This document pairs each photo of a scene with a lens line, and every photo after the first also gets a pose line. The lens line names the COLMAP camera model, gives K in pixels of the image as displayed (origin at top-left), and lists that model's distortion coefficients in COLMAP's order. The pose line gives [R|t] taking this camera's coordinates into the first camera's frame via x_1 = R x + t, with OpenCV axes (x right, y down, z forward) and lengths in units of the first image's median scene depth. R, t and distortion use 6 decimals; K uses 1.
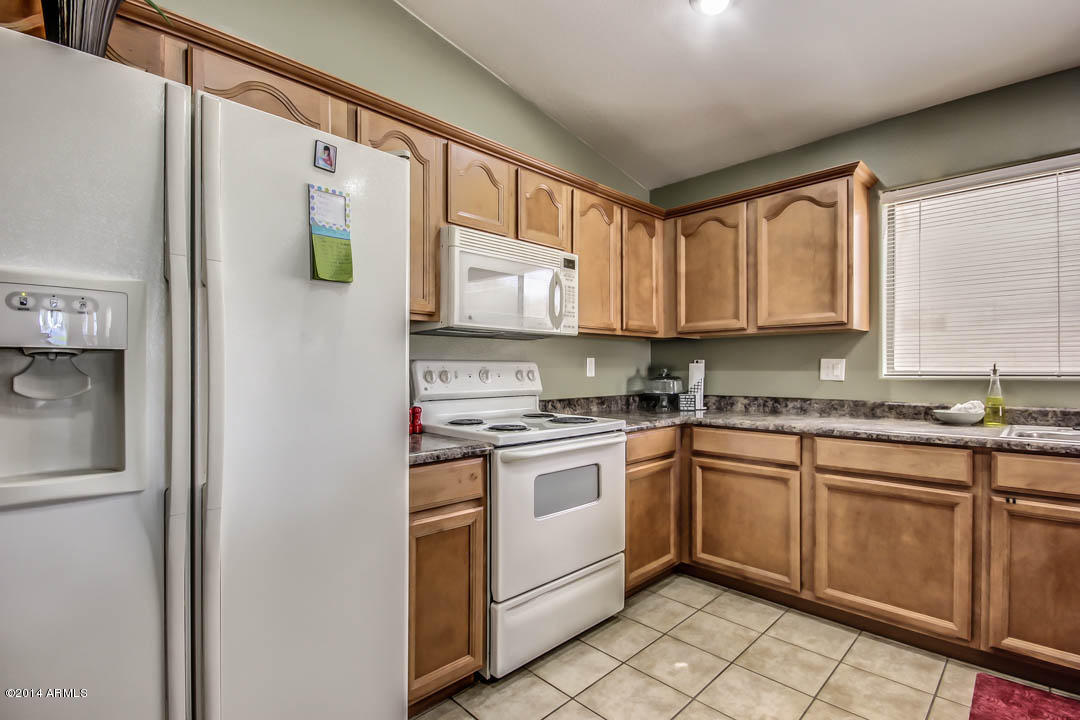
lens RADIAL K [[501.2, 0, 542.5], [0, 501.2, 372.6], [0, 0, 1]] dist [-0.002128, -0.008022]
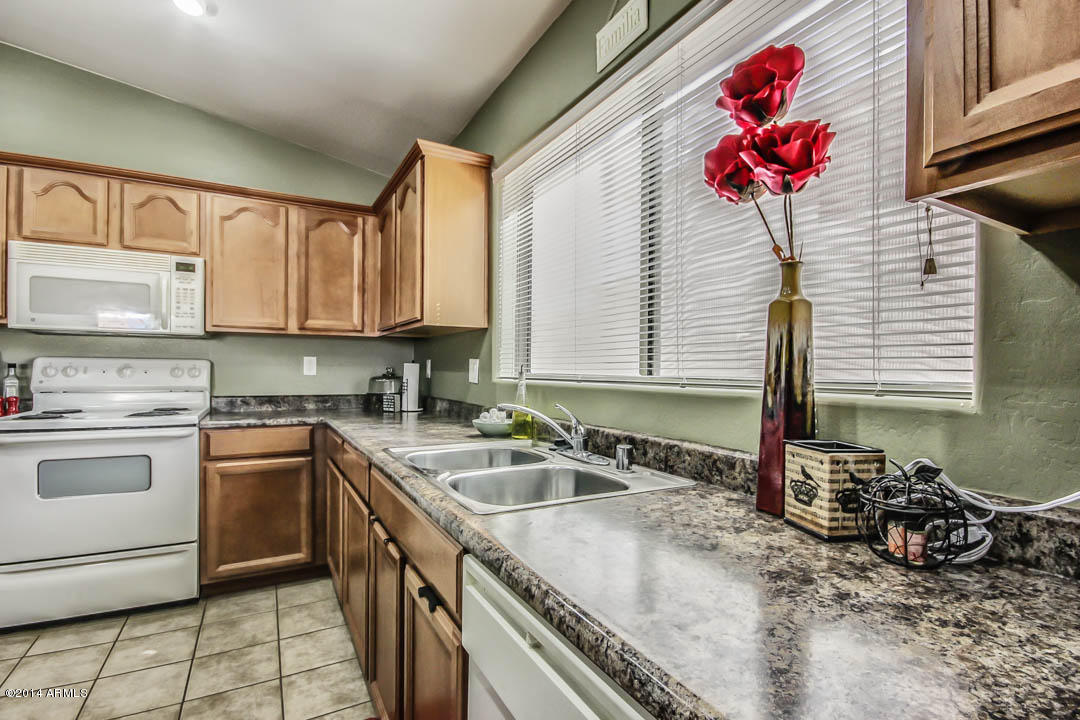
lens RADIAL K [[501.2, 0, 550.0], [0, 501.2, 375.3], [0, 0, 1]] dist [-0.002128, -0.008022]
pose [[0.967042, 0.016897, -0.254056, 1.101848], [-0.016025, 0.999856, 0.005505, -0.006784], [0.254112, -0.001252, 0.967174, 0.178472]]
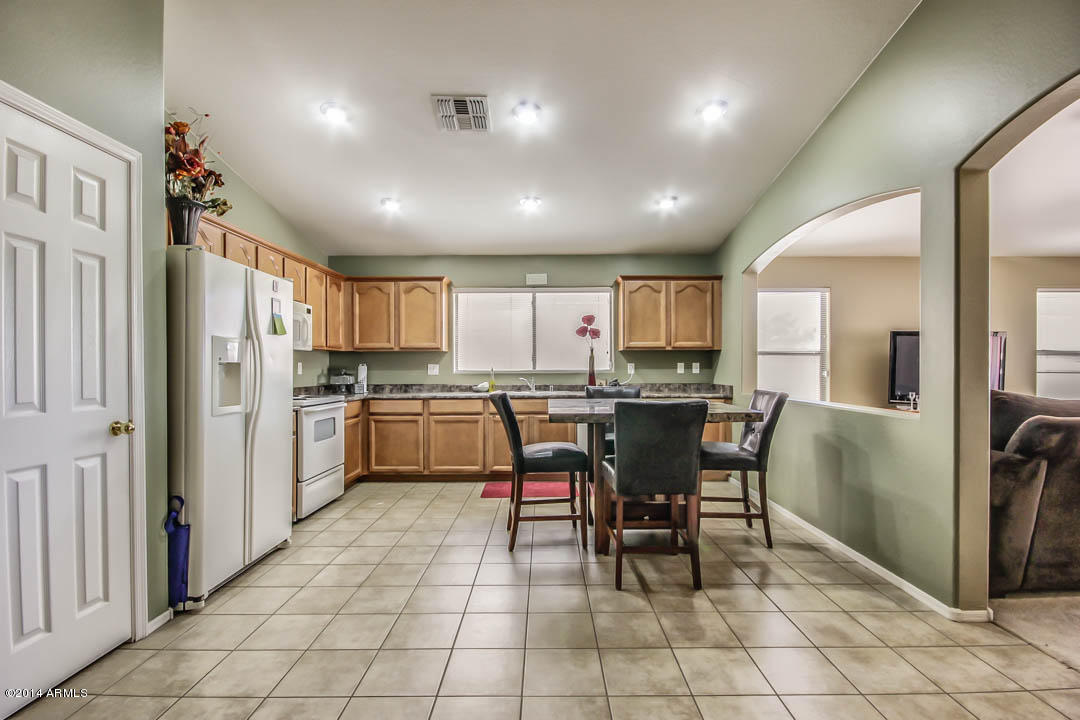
lens RADIAL K [[501.2, 0, 541.6], [0, 501.2, 371.6], [0, 0, 1]] dist [-0.002128, -0.008022]
pose [[0.706820, -0.003708, 0.707384, -0.648558], [0.005402, 0.999985, -0.000156, 0.005444], [-0.707373, 0.003931, 0.706830, -0.889427]]
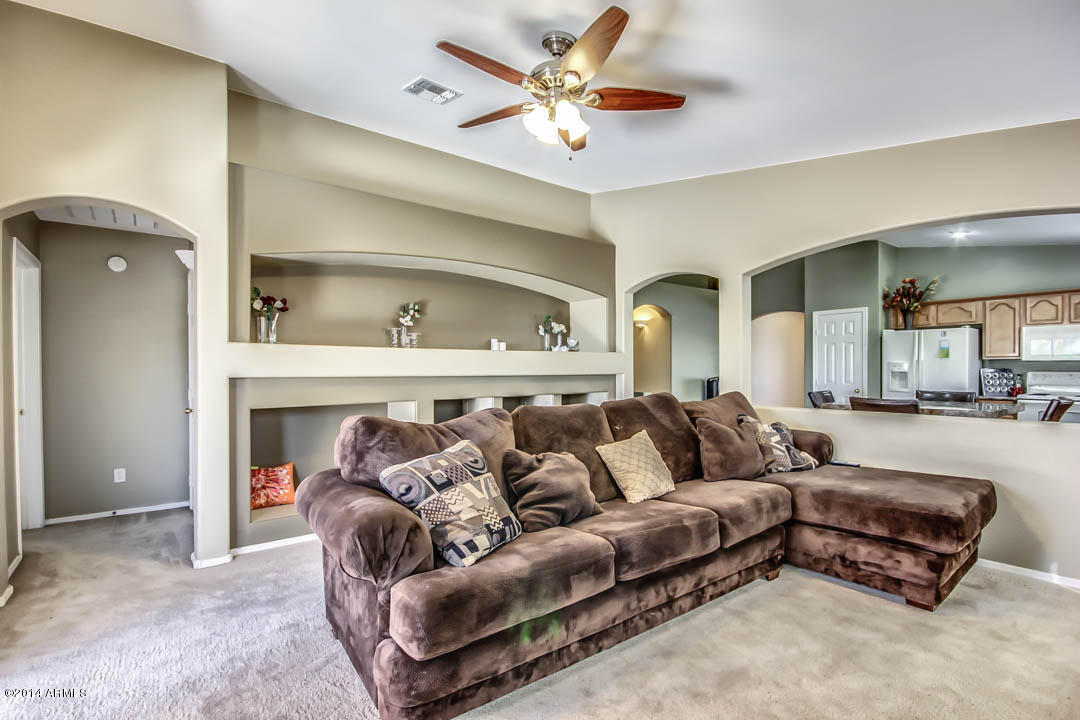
lens RADIAL K [[501.2, 0, 542.0], [0, 501.2, 371.8], [0, 0, 1]] dist [-0.002128, -0.008022]
pose [[-0.120011, 0.002537, -0.992769, 2.640475], [-0.010702, 0.999935, 0.003849, -0.003425], [0.992715, 0.011086, -0.119976, -1.280787]]
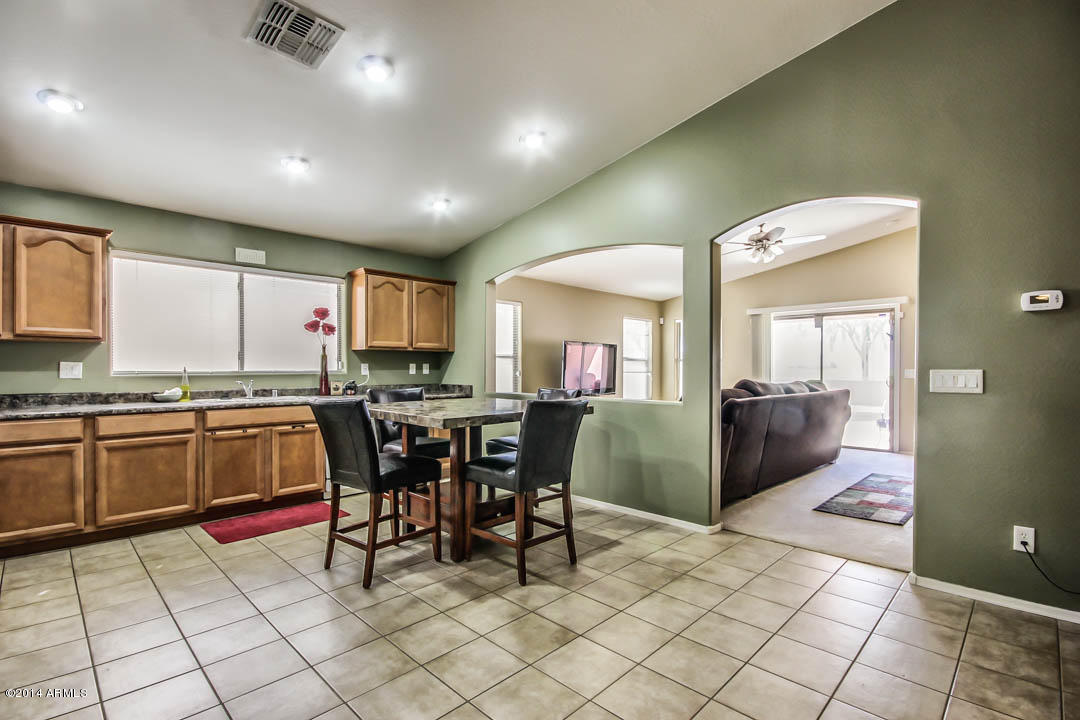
lens RADIAL K [[501.2, 0, 548.2], [0, 501.2, 371.1], [0, 0, 1]] dist [-0.002128, -0.008022]
pose [[-0.021149, -0.002348, 0.999774, -0.879810], [0.005890, 0.999980, 0.002473, 0.000628], [-0.999759, 0.005941, -0.021135, -0.266612]]
